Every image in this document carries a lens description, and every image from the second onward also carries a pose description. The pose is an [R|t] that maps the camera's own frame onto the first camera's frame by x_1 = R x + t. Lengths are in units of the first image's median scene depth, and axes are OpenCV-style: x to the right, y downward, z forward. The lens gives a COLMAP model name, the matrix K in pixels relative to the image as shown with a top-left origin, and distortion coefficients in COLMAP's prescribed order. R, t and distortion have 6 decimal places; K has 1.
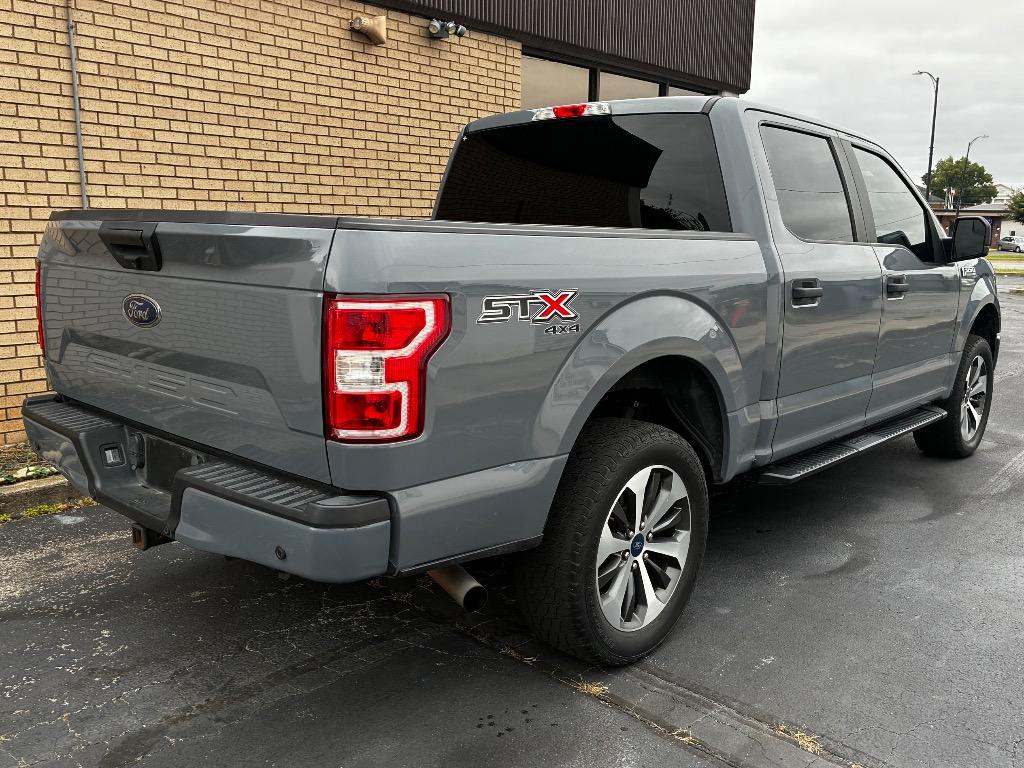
lens RADIAL K [[880.5, 0, 529.1], [0, 880.5, 378.4], [0, 0, 1]] dist [0.035641, -0.043440]
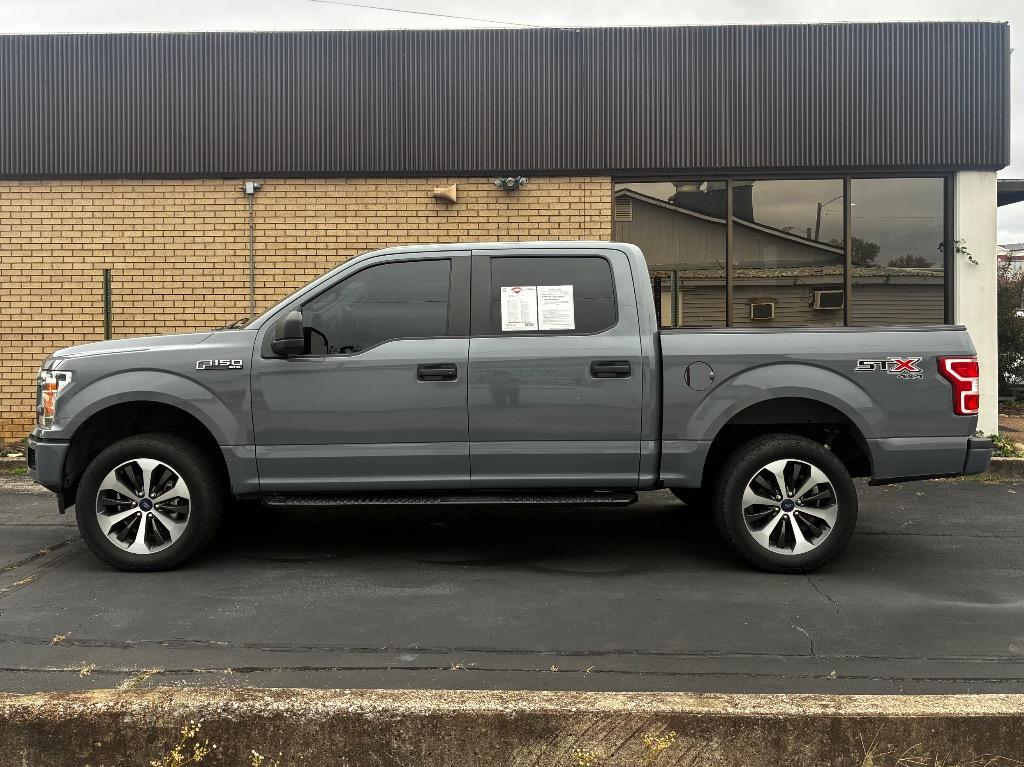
lens RADIAL K [[881.3, 0, 507.9], [0, 881.3, 335.6], [0, 0, 1]] dist [0.007336, -0.001282]
pose [[0.648917, -0.006674, -0.760830, 1.023352], [-0.118335, 0.986908, -0.109587, -0.017648], [0.751601, 0.161146, 0.639631, 0.189525]]
